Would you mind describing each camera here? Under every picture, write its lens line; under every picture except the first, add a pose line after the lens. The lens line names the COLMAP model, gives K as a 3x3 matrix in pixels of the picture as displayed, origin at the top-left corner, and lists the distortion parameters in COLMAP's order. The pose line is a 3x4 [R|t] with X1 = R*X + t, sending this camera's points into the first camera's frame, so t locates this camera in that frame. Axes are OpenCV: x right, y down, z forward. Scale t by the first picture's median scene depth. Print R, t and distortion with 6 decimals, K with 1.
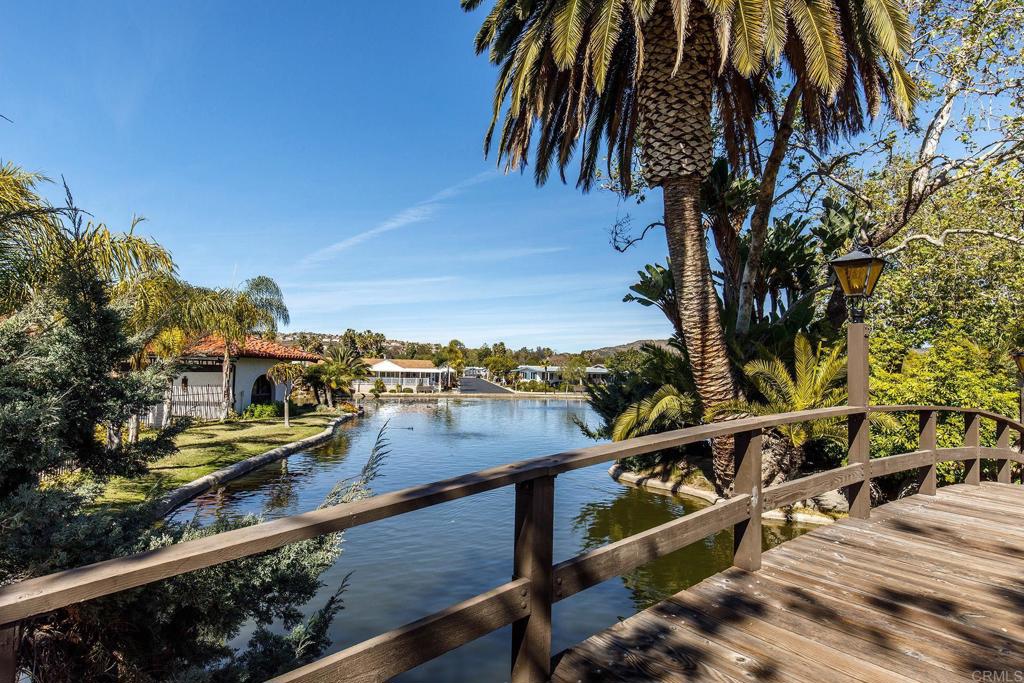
lens RADIAL K [[595.4, 0, 511.6], [0, 595.4, 345.1], [0, 0, 1]] dist [0.012484, 0.000301]
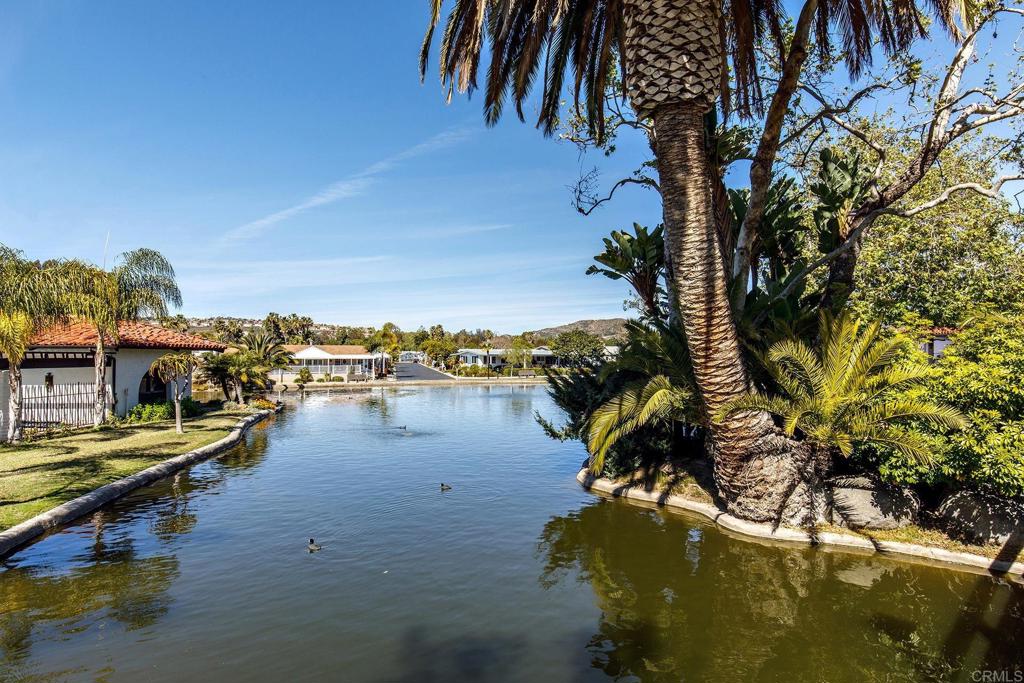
lens RADIAL K [[595.4, 0, 511.6], [0, 595.4, 345.1], [0, 0, 1]] dist [0.012484, 0.000301]
pose [[0.994301, -0.019206, 0.104869, -0.011950], [0.015999, 0.999381, 0.031337, -0.000988], [-0.105406, -0.029480, 0.993992, 0.186918]]
